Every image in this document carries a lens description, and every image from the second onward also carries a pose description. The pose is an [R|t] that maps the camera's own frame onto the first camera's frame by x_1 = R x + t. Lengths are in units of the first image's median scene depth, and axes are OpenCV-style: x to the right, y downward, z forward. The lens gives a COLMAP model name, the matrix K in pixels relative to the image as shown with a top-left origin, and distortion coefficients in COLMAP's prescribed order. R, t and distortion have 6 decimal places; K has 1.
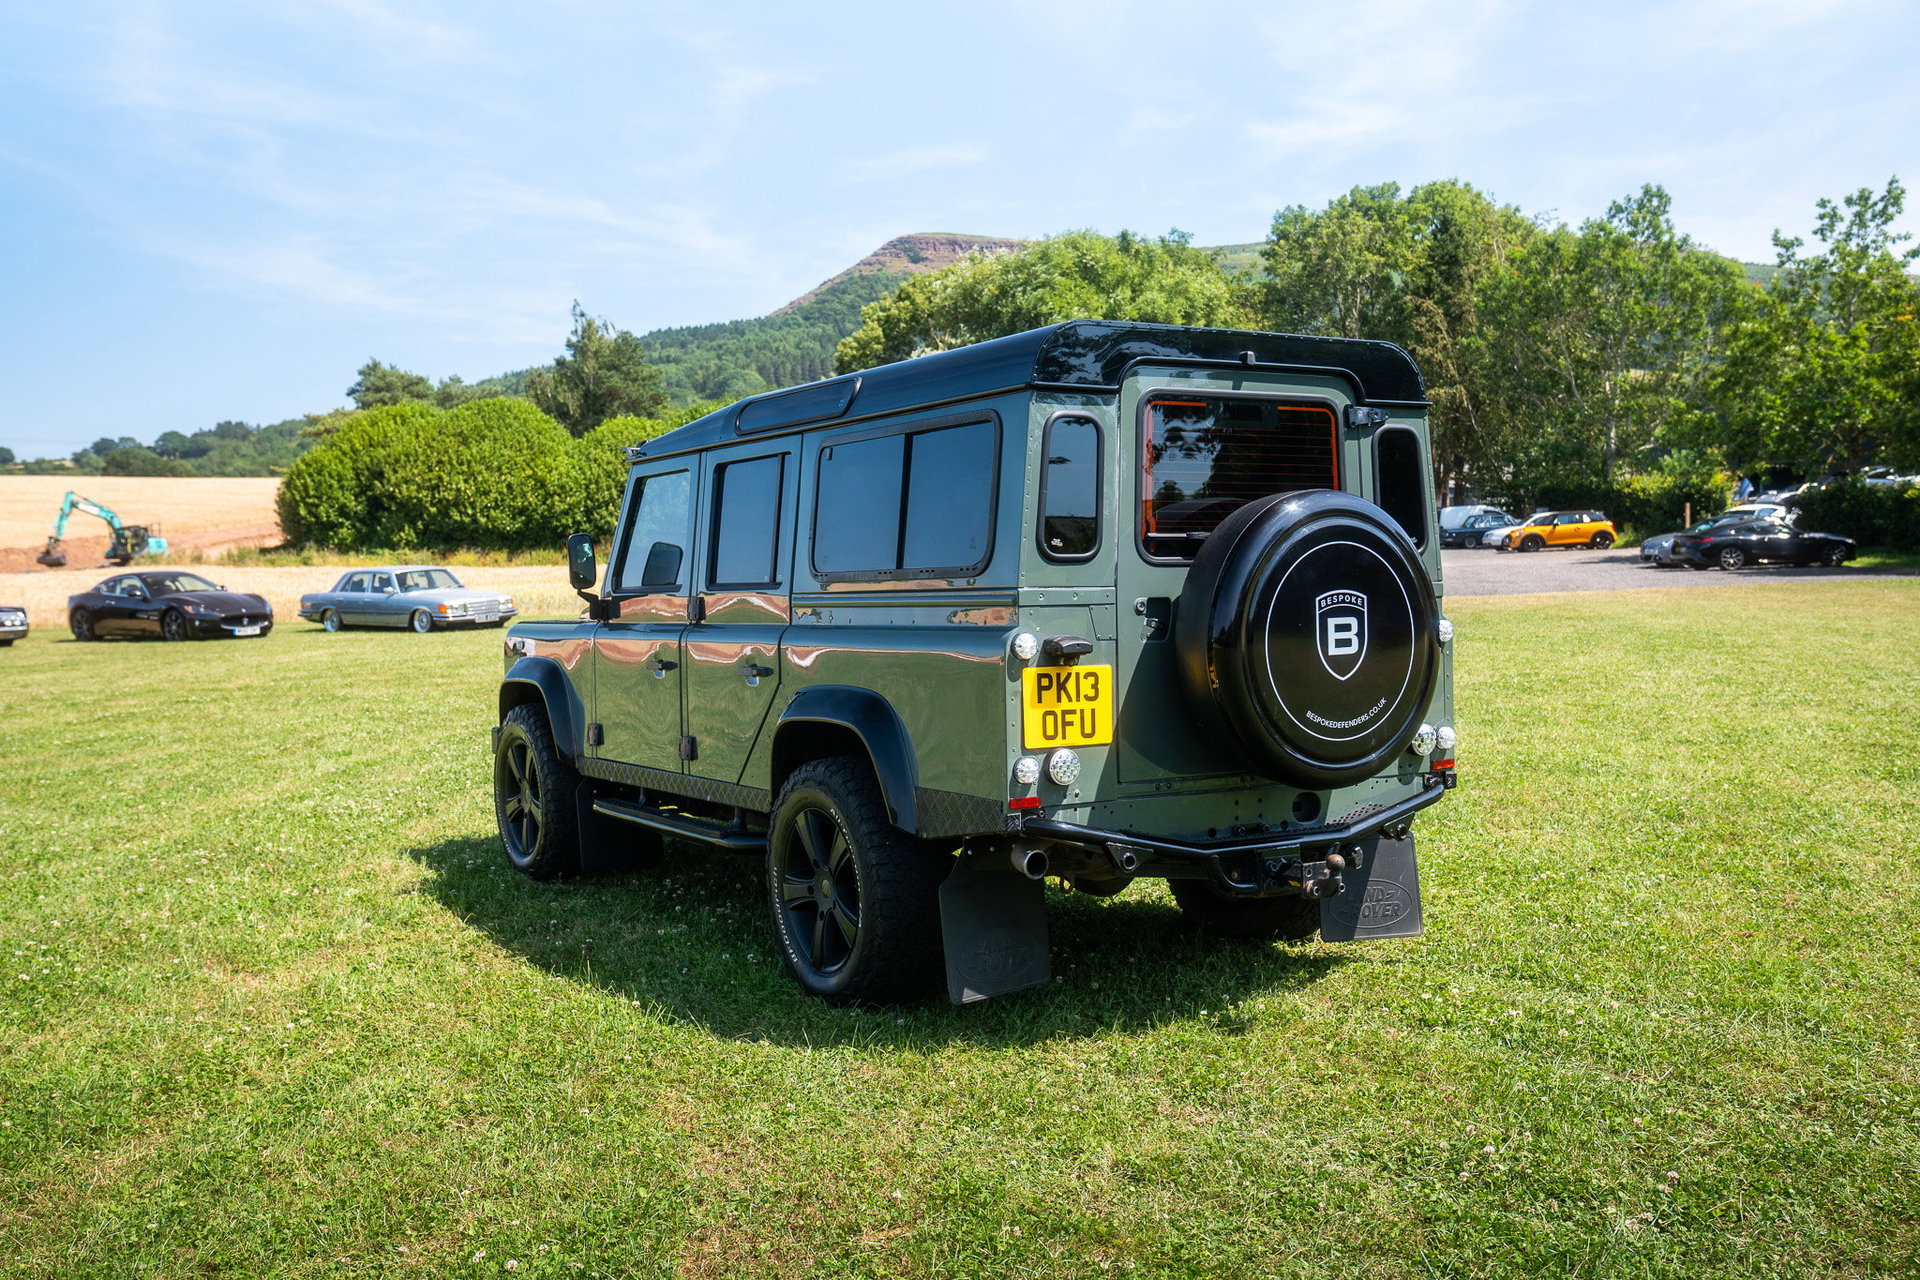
lens RADIAL K [[1836.8, 0, 909.9], [0, 1836.8, 642.8], [0, 0, 1]] dist [-0.010946, 0.119187]
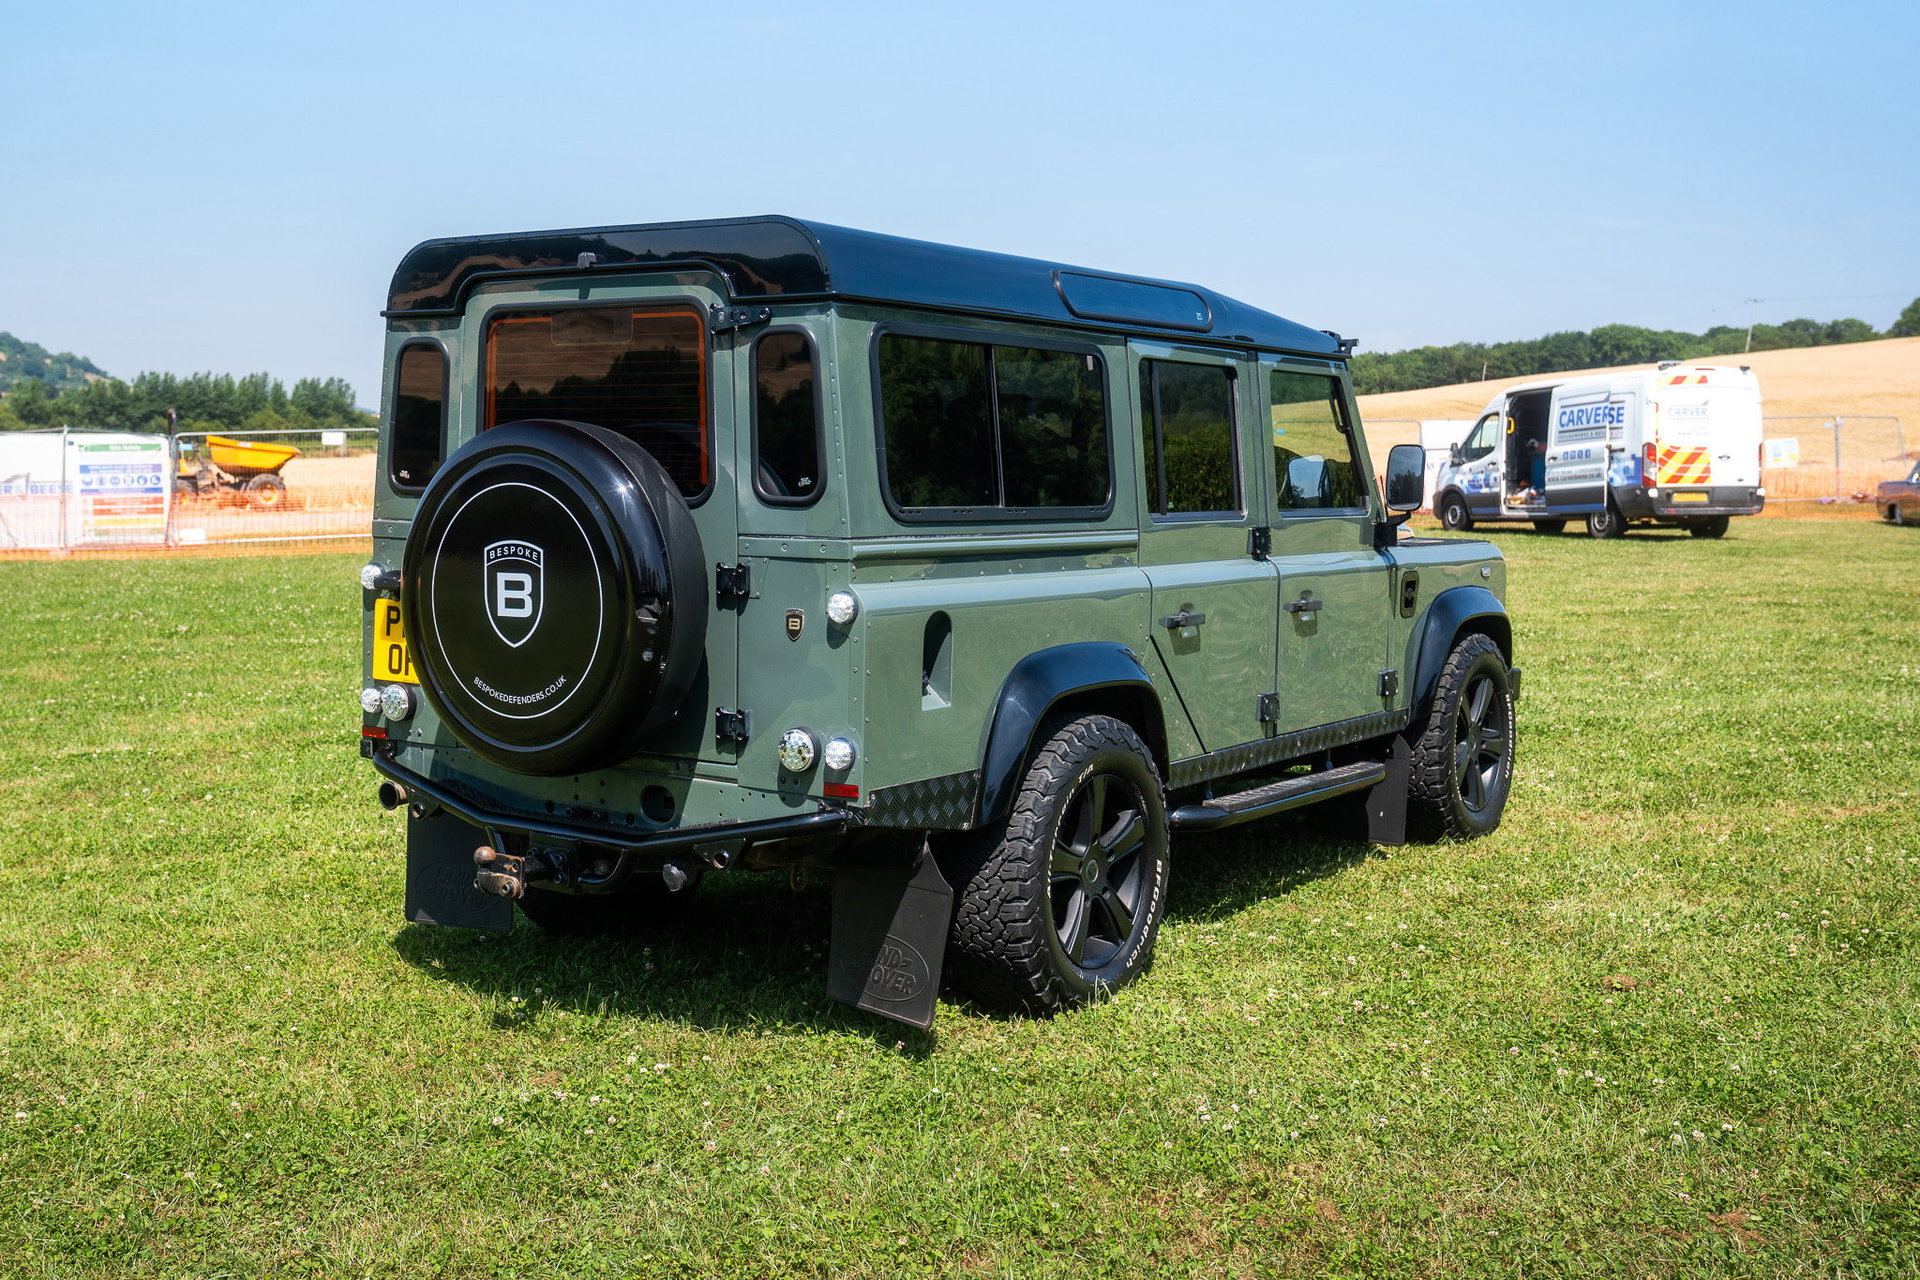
lens RADIAL K [[2058.3, 0, 824.8], [0, 2058.3, 637.4], [0, 0, 1]] dist [-0.005123, -0.003380]
pose [[0.396232, 0.102458, -0.912416, 0.152455], [-0.045075, 0.994727, 0.092126, -0.010265], [0.917043, 0.004624, 0.398761, 0.099600]]
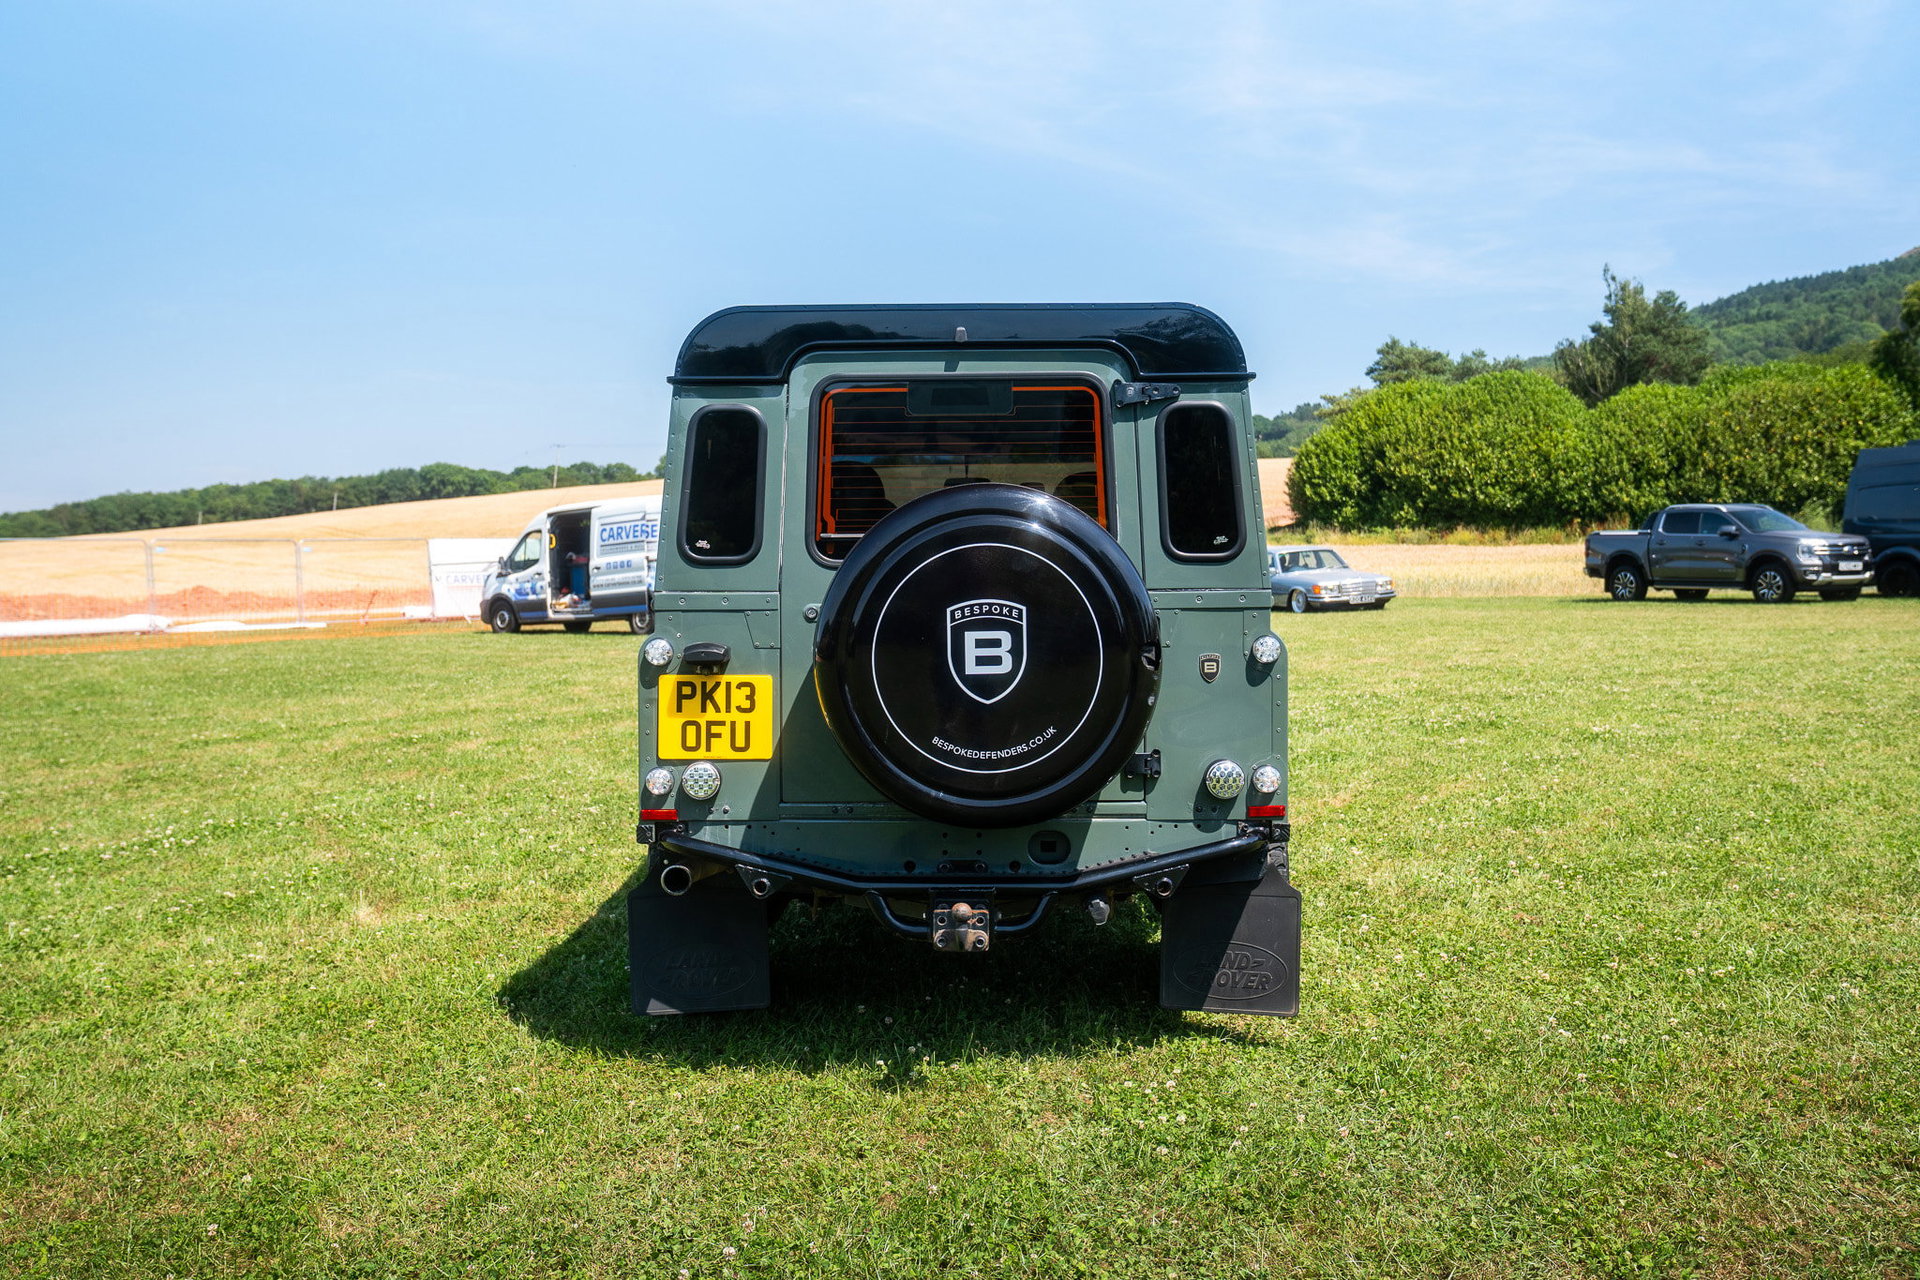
lens RADIAL K [[1836.8, 0, 909.9], [0, 1836.8, 642.8], [0, 0, 1]] dist [-0.010946, 0.119187]
pose [[0.847006, 0.030709, -0.530695, 0.087648], [-0.024144, 0.999522, 0.019303, -0.003192], [0.531035, -0.003536, 0.847343, 0.032592]]
